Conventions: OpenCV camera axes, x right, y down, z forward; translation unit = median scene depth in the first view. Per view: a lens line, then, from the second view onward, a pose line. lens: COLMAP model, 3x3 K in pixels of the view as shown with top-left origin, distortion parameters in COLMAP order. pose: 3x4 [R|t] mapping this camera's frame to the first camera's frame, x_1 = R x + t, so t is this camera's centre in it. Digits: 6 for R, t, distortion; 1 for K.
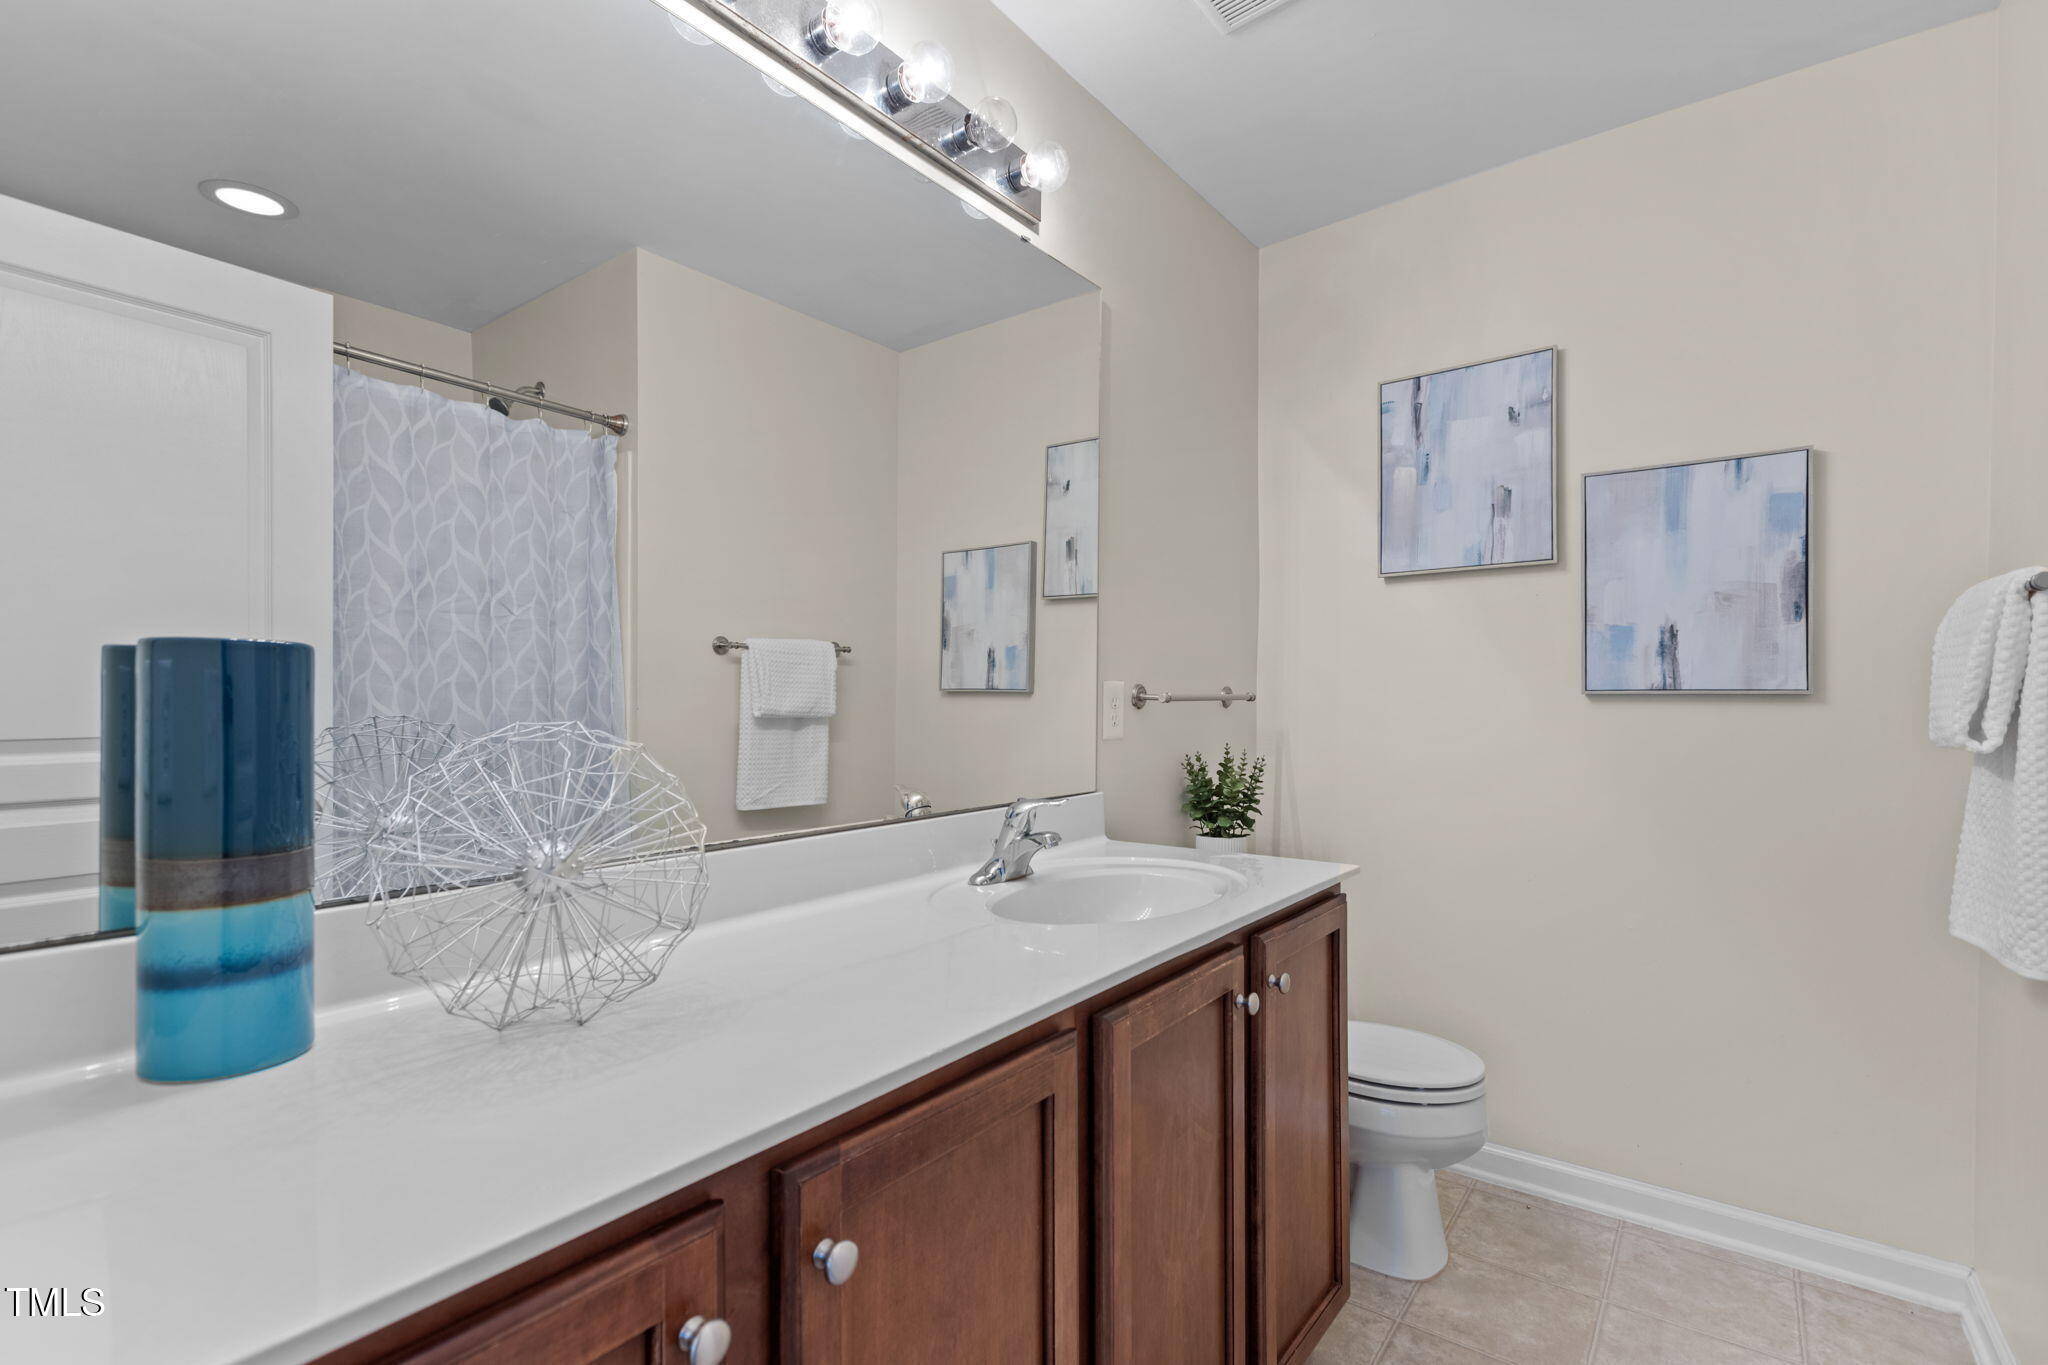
lens RADIAL K [[925.6, 0, 1009.0], [0, 925.6, 701.1], [0, 0, 1]] dist [0.002588, -0.000304]
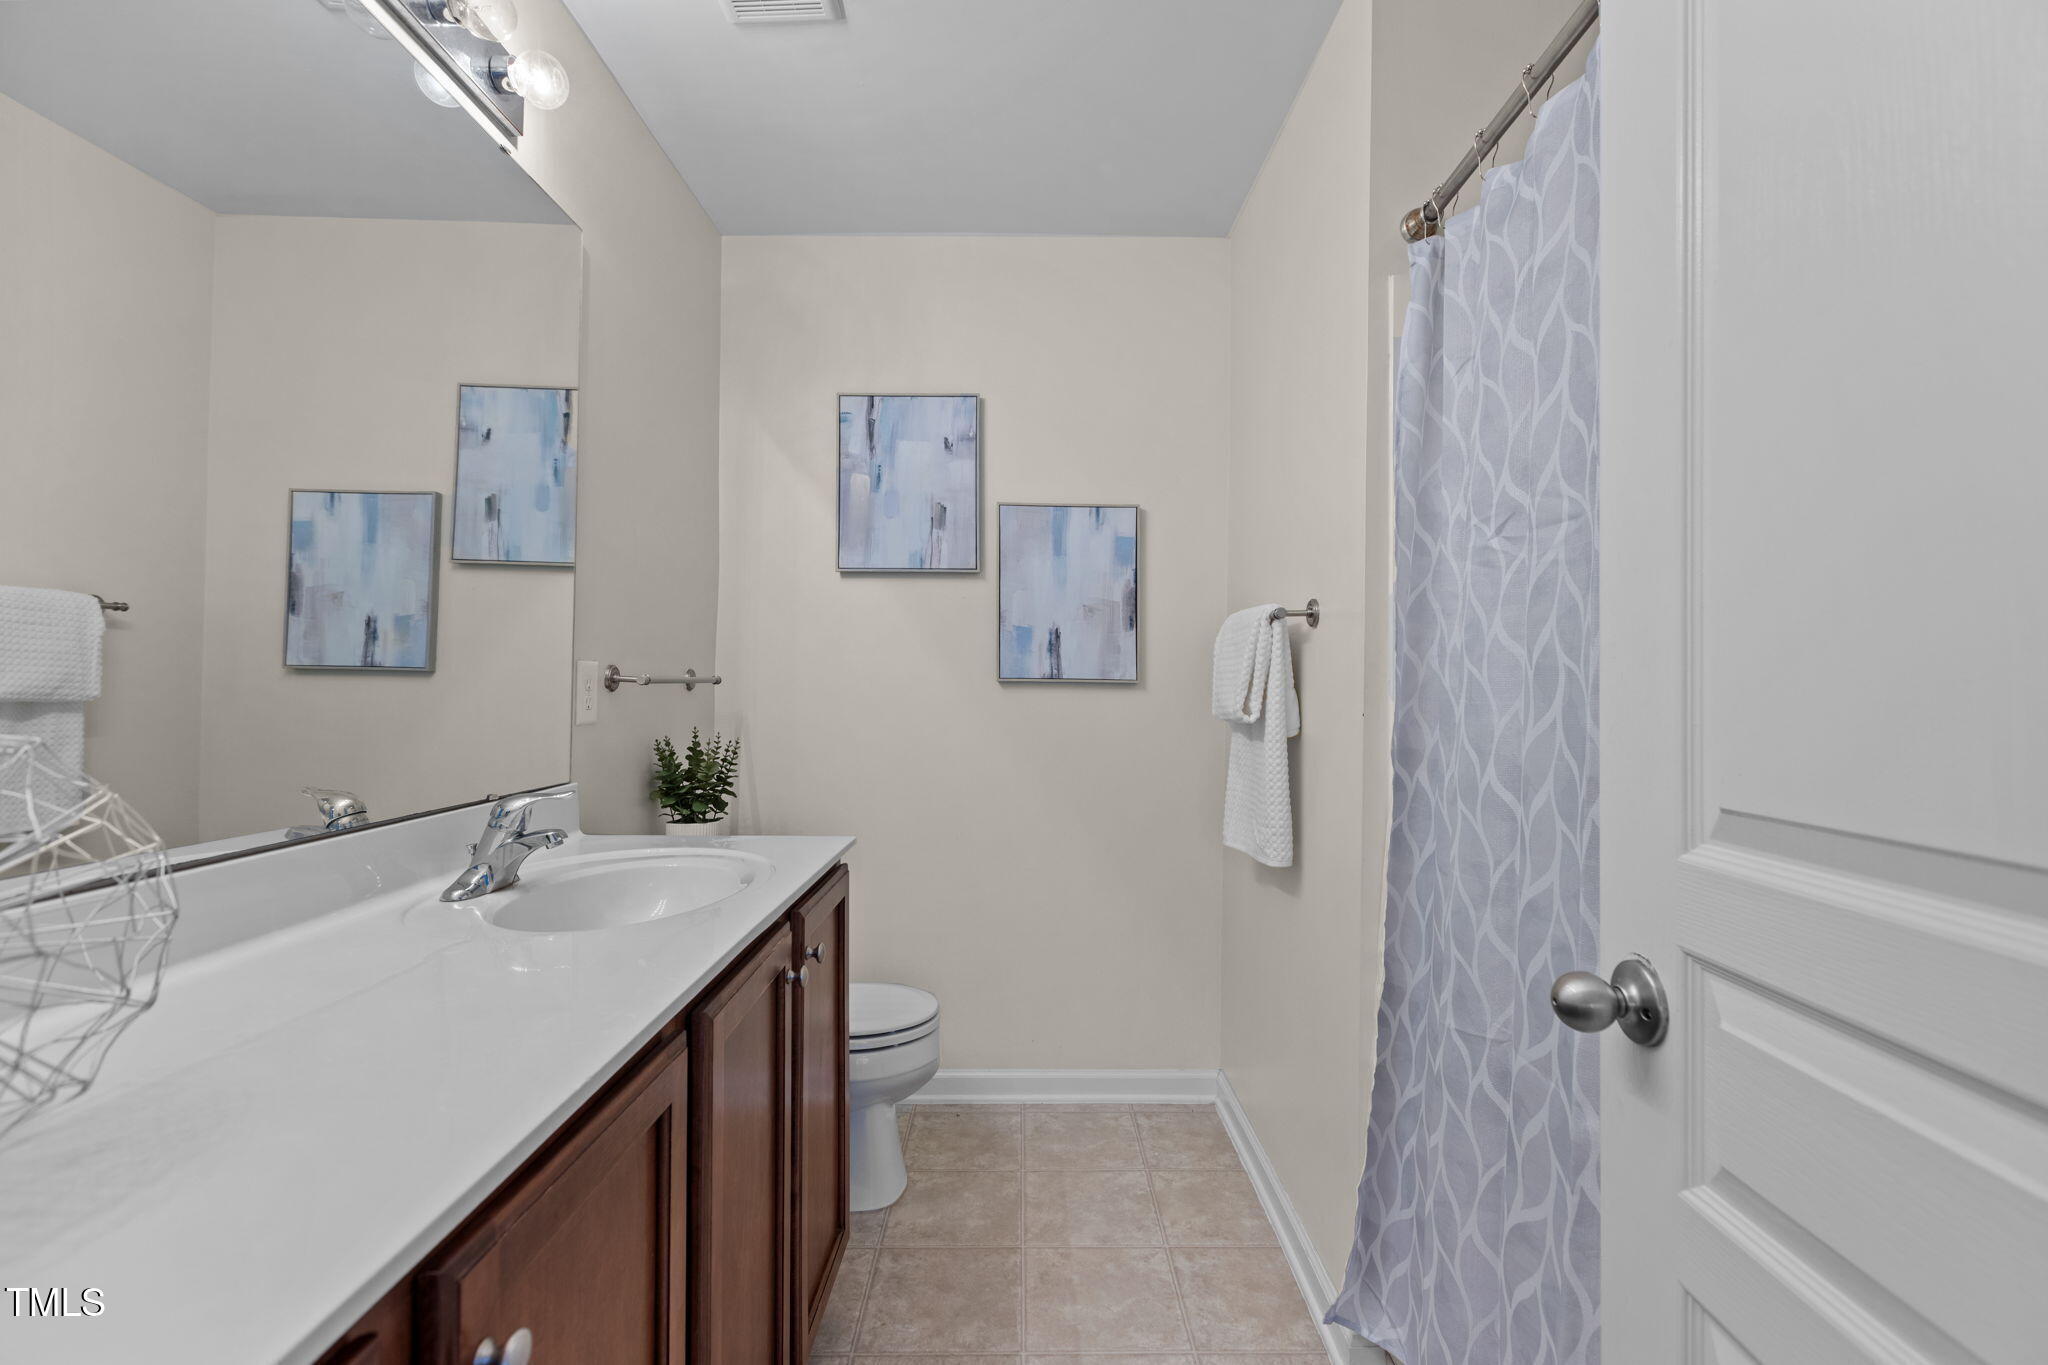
lens RADIAL K [[925.6, 0, 1007.9], [0, 925.6, 671.0], [0, 0, 1]] dist [0.002588, -0.000304]
pose [[0.787890, 0.018870, 0.615527, -0.137500], [-0.009244, 0.999780, -0.018817, 0.002166], [-0.615747, 0.009136, 0.787891, 0.028334]]
